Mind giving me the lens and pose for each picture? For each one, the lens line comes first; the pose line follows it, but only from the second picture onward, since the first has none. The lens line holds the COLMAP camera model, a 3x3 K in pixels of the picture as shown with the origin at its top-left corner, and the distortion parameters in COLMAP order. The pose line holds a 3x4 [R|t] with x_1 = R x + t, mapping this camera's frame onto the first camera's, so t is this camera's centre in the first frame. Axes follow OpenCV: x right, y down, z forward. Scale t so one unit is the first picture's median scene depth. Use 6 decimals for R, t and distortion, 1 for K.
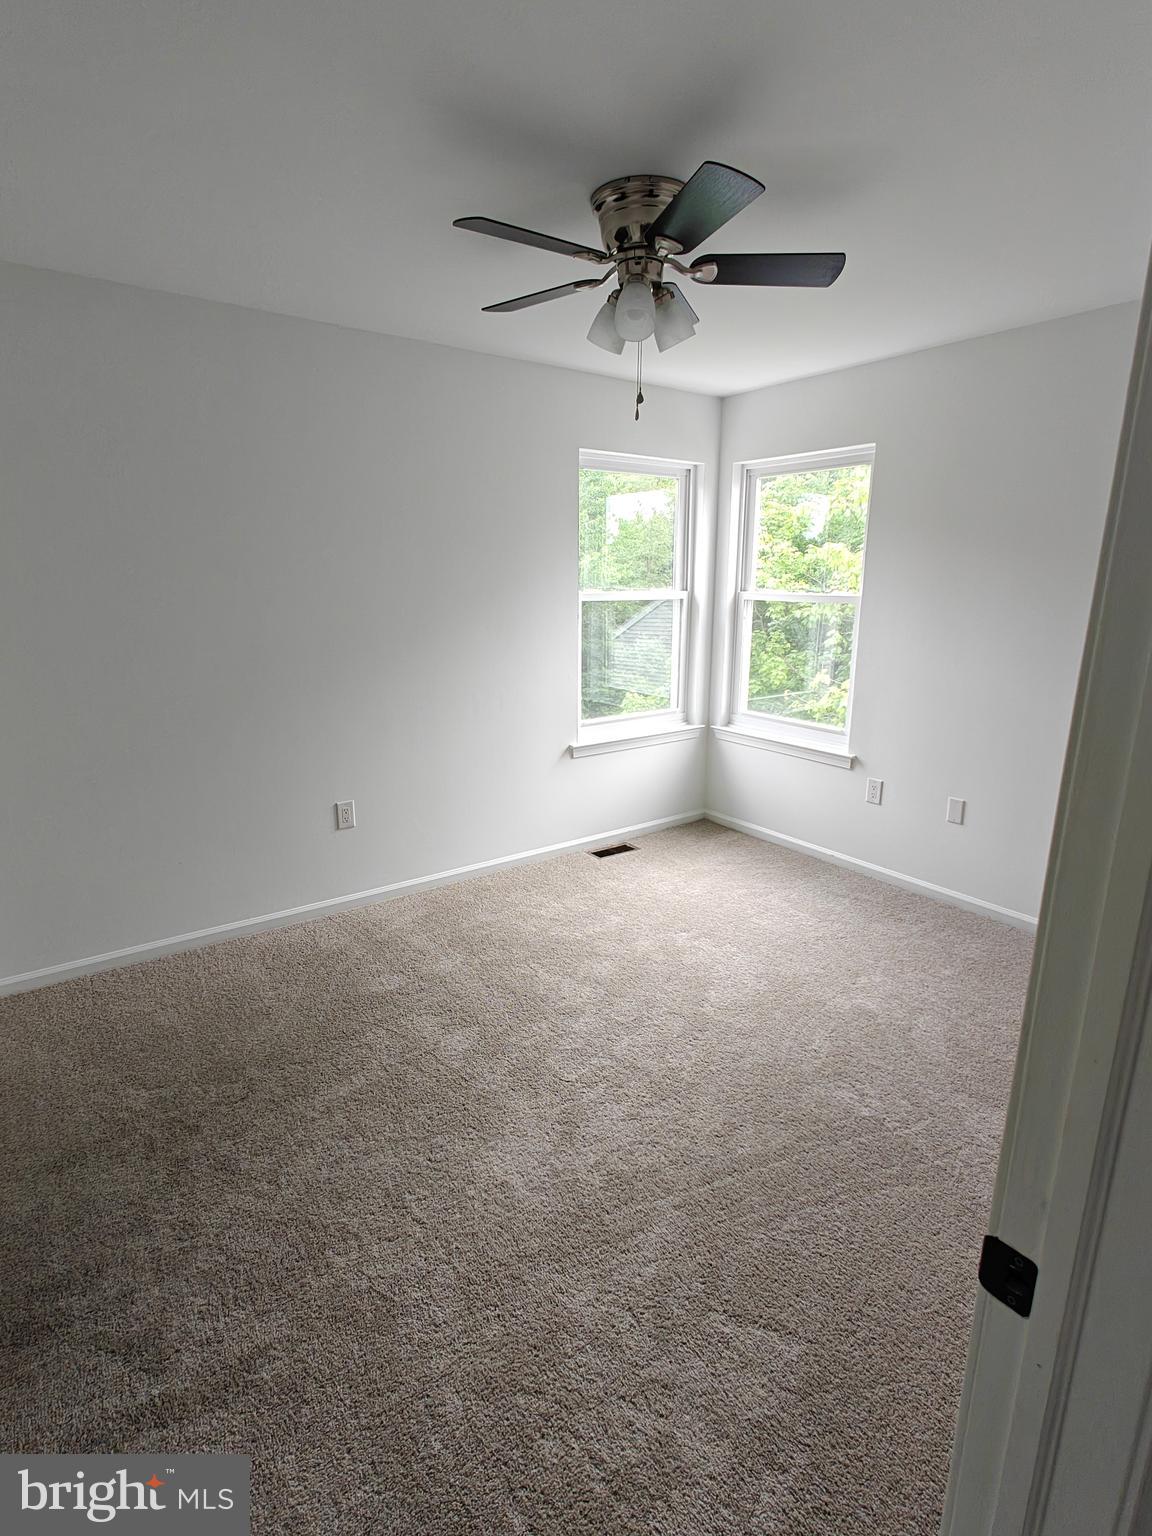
lens RADIAL K [[780.0, 0, 576.0], [0, 780.0, 768.0], [0, 0, 1]] dist [0.036122, 0.000088]
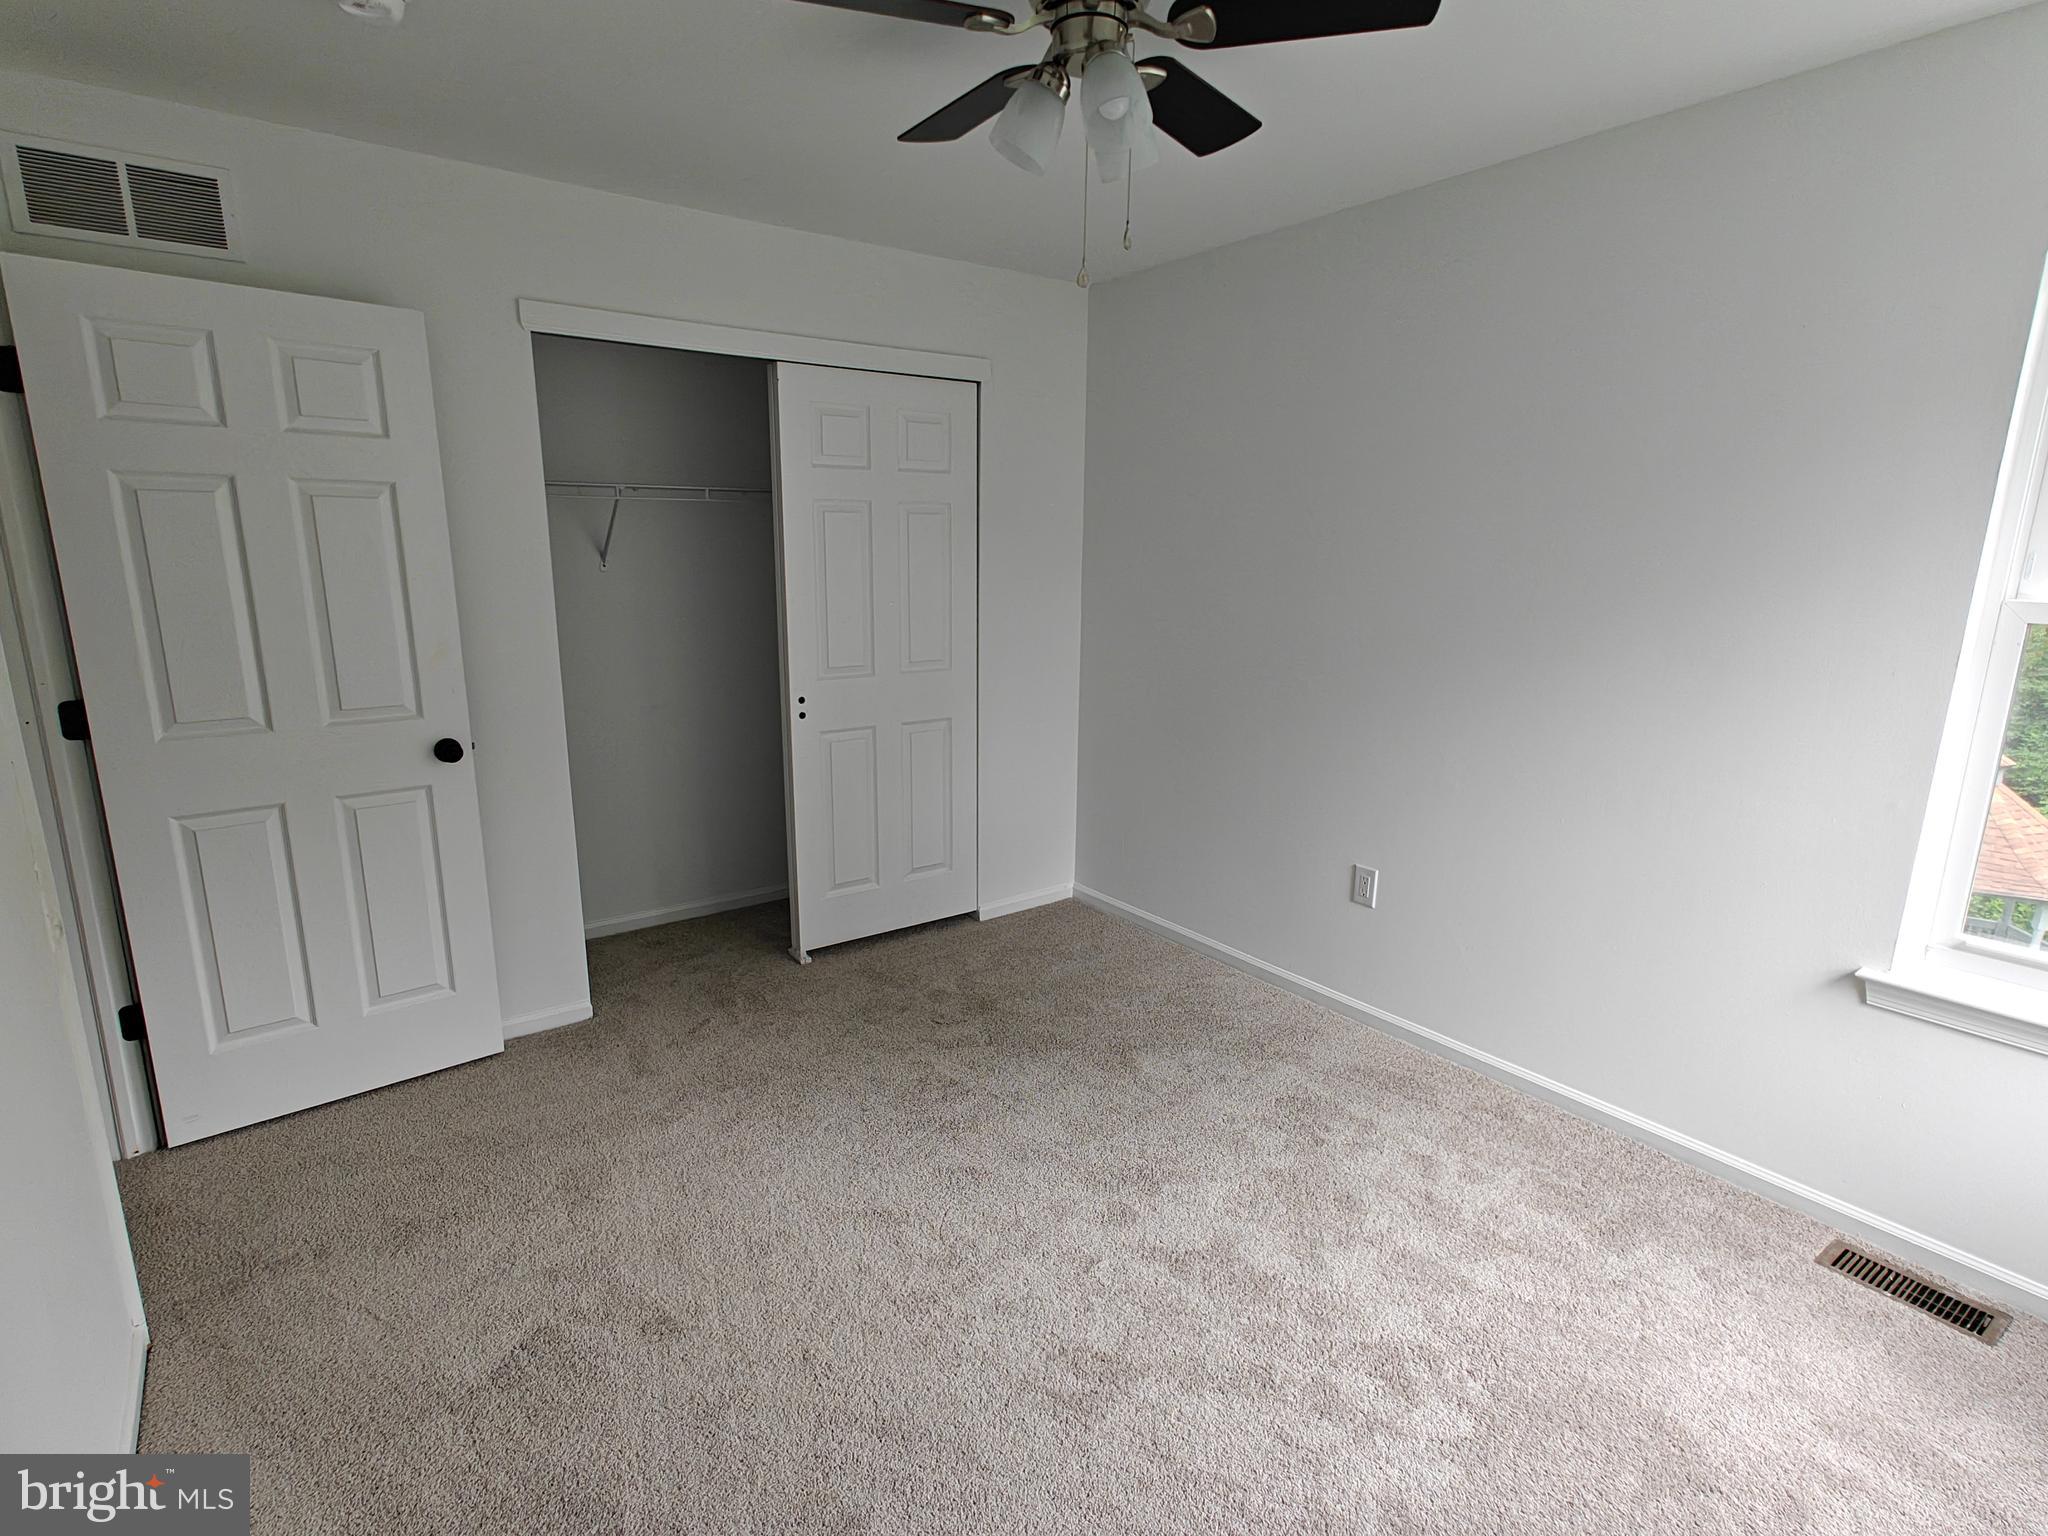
lens RADIAL K [[1040.0, 0, 1024.0], [0, 1040.0, 768.0], [0, 0, 1]] dist [0.036122, 0.000088]
pose [[0.047416, 0.227574, -0.972606, 0.583382], [-0.261334, 0.942612, 0.207816, -0.154918], [0.964083, 0.244321, 0.104168, 0.585813]]
